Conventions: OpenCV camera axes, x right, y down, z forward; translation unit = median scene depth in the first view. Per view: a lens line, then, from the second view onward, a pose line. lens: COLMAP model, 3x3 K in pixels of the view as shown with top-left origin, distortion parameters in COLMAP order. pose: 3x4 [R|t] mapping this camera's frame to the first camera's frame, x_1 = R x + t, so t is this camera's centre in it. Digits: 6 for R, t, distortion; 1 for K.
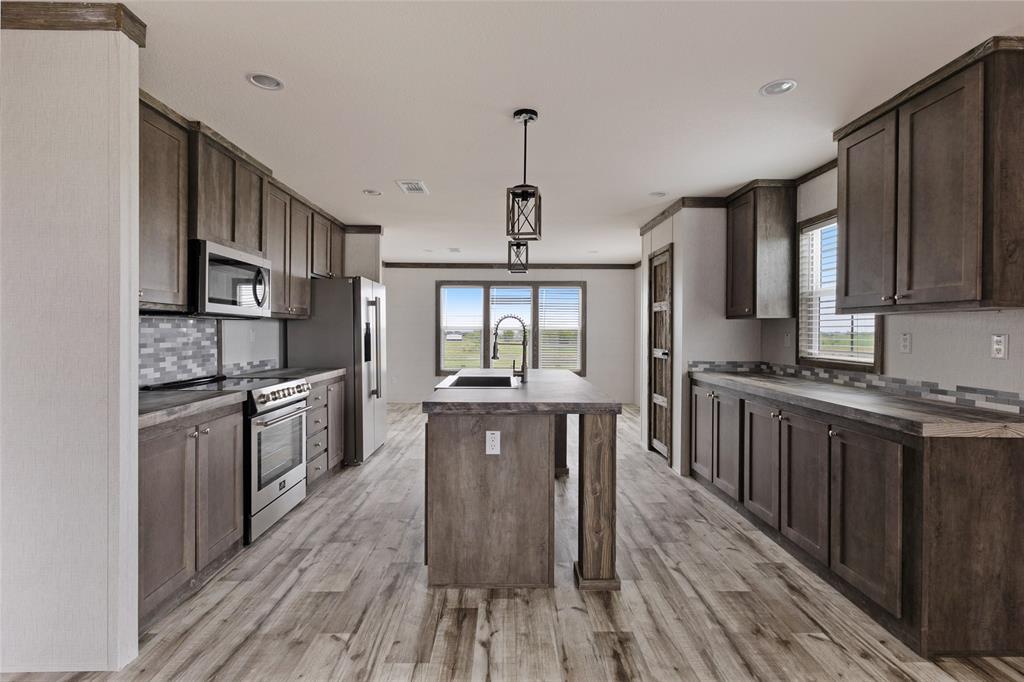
lens RADIAL K [[485.8, 0, 505.9], [0, 485.8, 339.8], [0, 0, 1]] dist [0.003129, 0.000846]
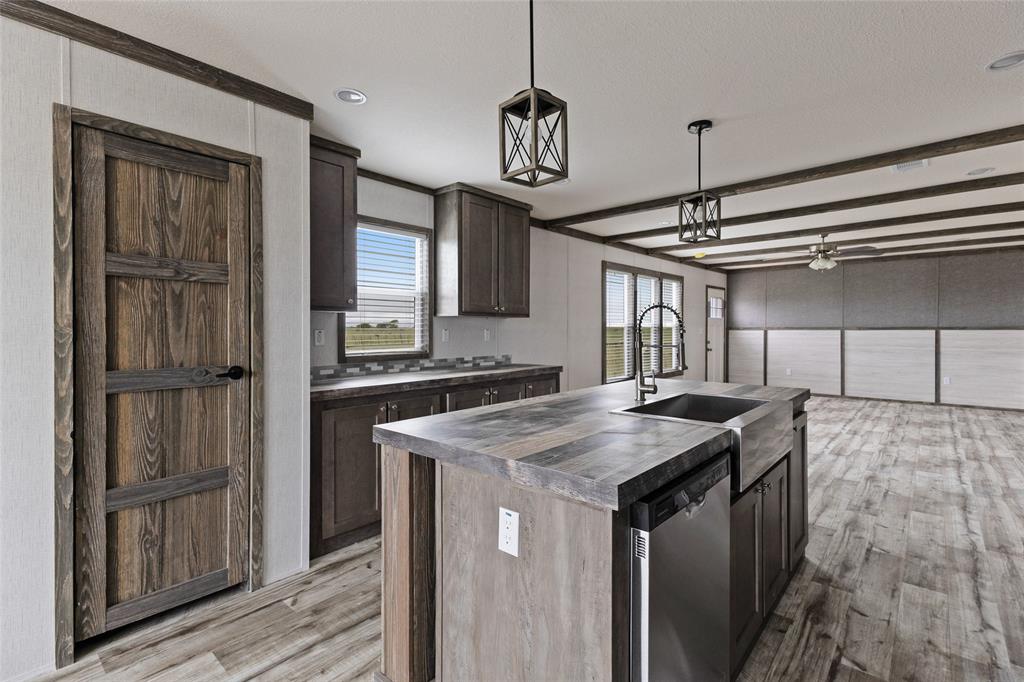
lens RADIAL K [[472.1, 0, 510.6], [0, 472.1, 341.8], [0, 0, 1]] dist [0.030149, -0.008279]
pose [[-0.743417, -0.017171, 0.668608, -0.251579], [0.012412, 0.999144, 0.039461, -0.022021], [-0.668713, 0.037635, -0.742567, 1.455513]]
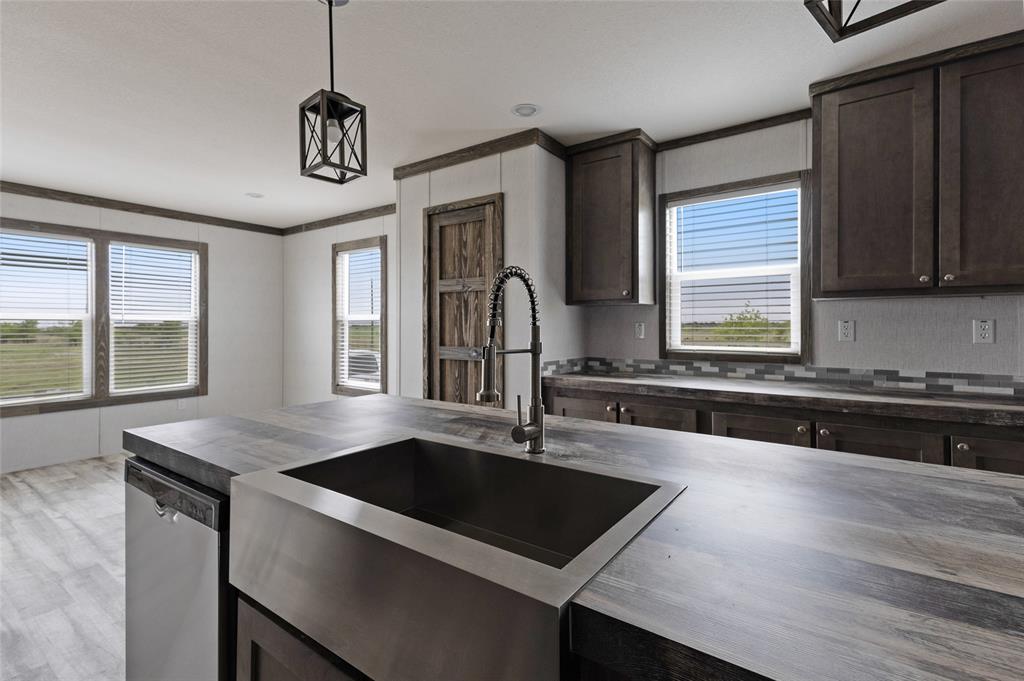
lens RADIAL K [[472.1, 0, 511.2], [0, 472.1, 325.0], [0, 0, 1]] dist [0.030149, -0.008279]
pose [[0.586413, -0.005191, 0.809996, -0.240019], [0.018932, 0.999794, -0.007299, -0.007433], [-0.809791, 0.019615, 0.586390, 0.720858]]
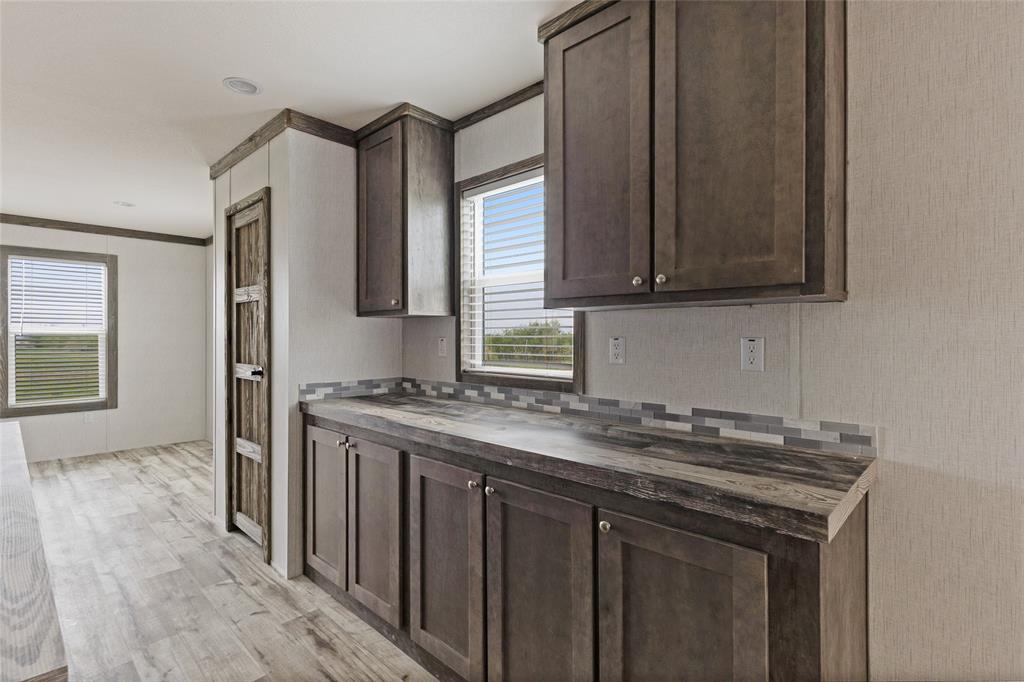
lens RADIAL K [[485.8, 0, 513.1], [0, 485.8, 333.5], [0, 0, 1]] dist [0.003129, 0.000846]
pose [[0.688563, 0.000852, 0.725176, 0.138432], [0.014988, 0.999769, -0.015406, -0.006952], [-0.725021, 0.021477, 0.688391, 0.449829]]
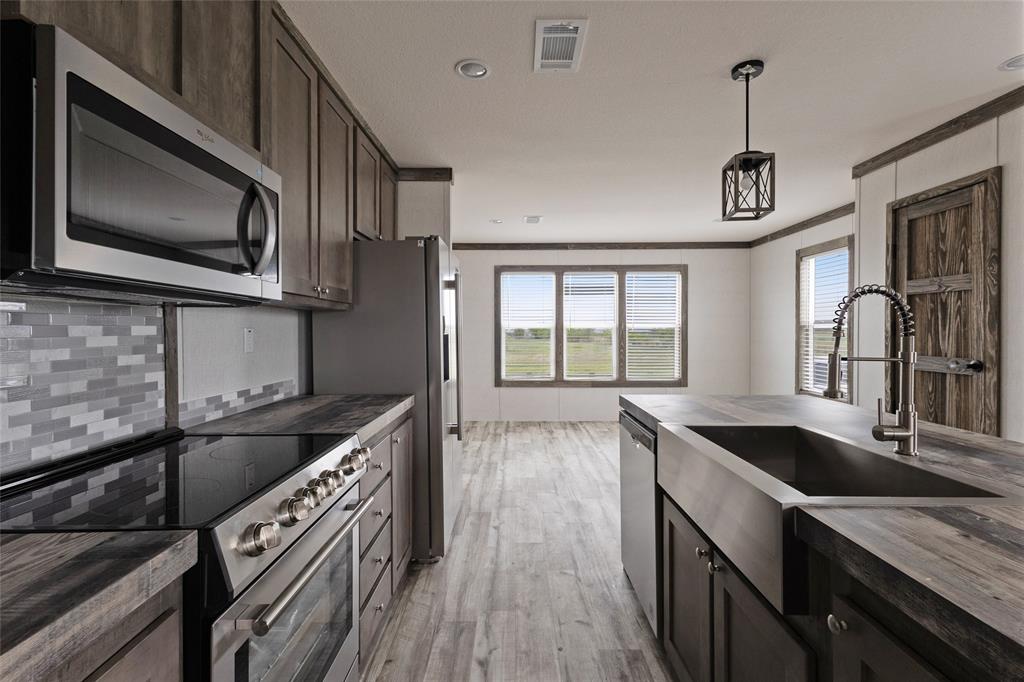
lens RADIAL K [[472.1, 0, 508.2], [0, 472.1, 336.5], [0, 0, 1]] dist [0.030149, -0.008279]
pose [[0.999868, -0.007017, -0.014643, -0.254136], [0.006958, 0.999968, -0.004058, -0.009443], [0.014671, 0.003956, 0.999885, 0.535263]]
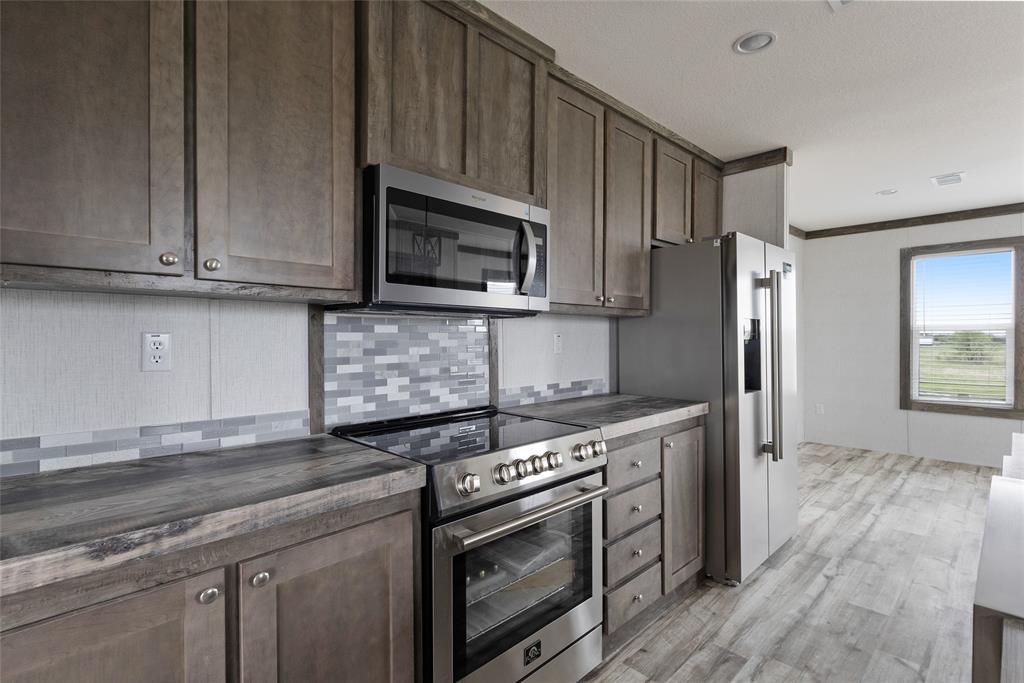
lens RADIAL K [[485.8, 0, 511.8], [0, 485.8, 340.4], [0, 0, 1]] dist [0.003129, 0.000846]
pose [[0.695831, 0.000398, -0.718205, -0.108409], [-0.005931, 0.999969, -0.005191, -0.009568], [0.718181, 0.007872, 0.695812, 0.556568]]
